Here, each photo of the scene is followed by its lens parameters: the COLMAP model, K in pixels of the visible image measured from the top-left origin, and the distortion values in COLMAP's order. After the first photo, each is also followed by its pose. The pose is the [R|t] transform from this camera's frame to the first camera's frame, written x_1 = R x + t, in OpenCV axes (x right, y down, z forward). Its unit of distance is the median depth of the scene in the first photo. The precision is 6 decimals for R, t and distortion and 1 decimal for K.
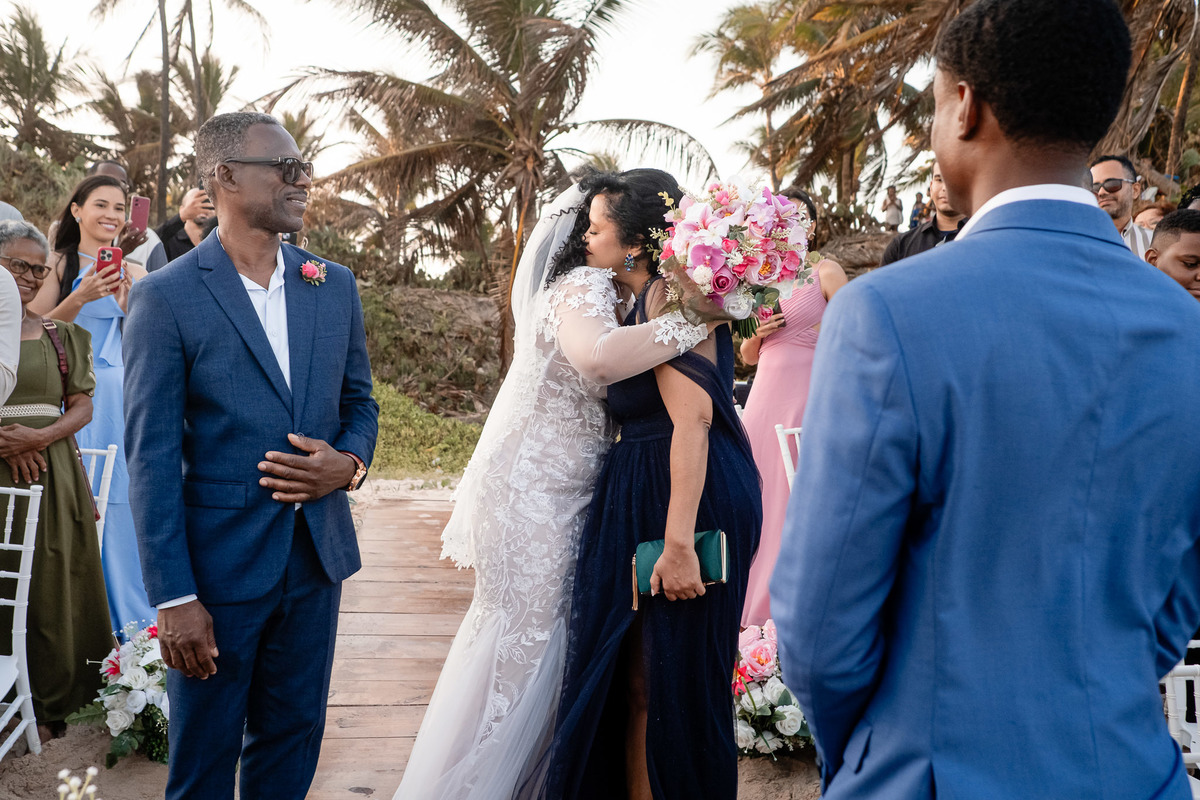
lens RADIAL K [[1240.5, 0, 600.0], [0, 1240.5, 400.0], [0, 0, 1]] dist [-0.005413, -0.017158]
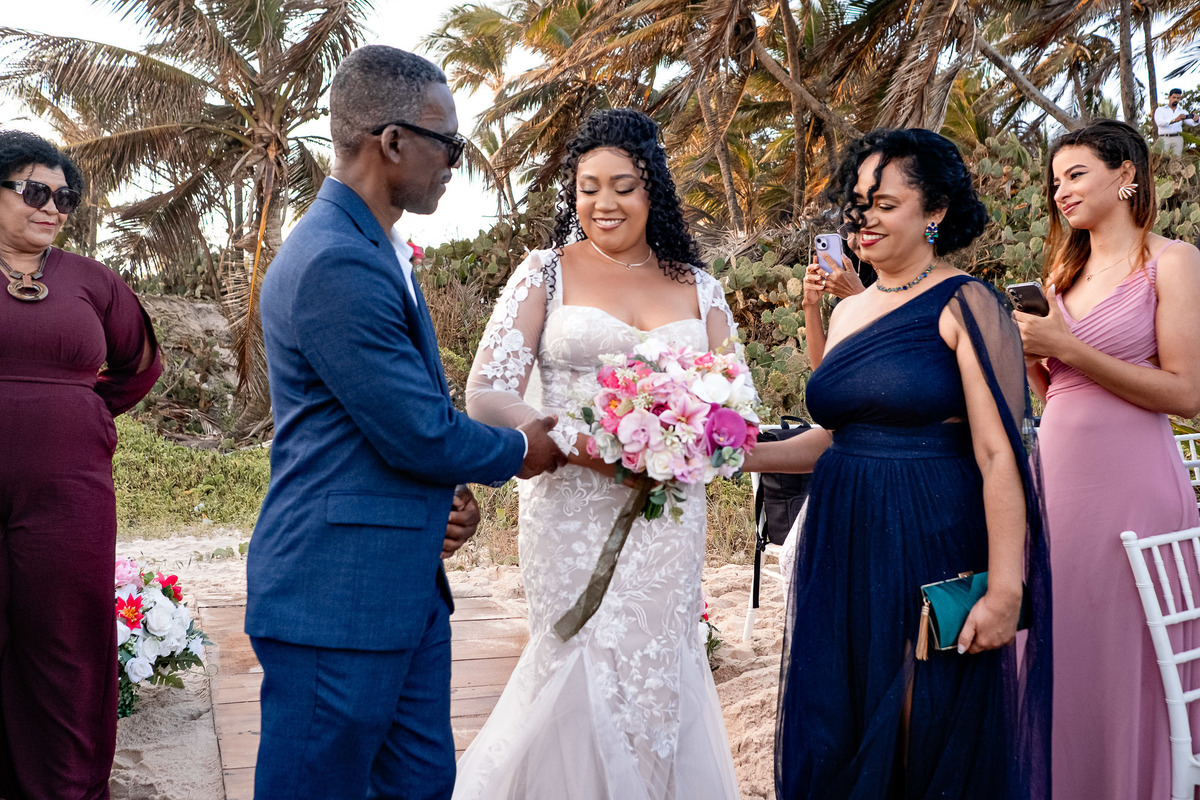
lens RADIAL K [[1187.7, 0, 600.0], [0, 1187.7, 400.0], [0, 0, 1]] dist [-0.114503, 0.284556]
pose [[0.964296, -0.014632, 0.264424, -0.062101], [0.015285, 0.999883, -0.000410, -0.011839], [-0.264387, 0.004437, 0.964407, 0.150524]]
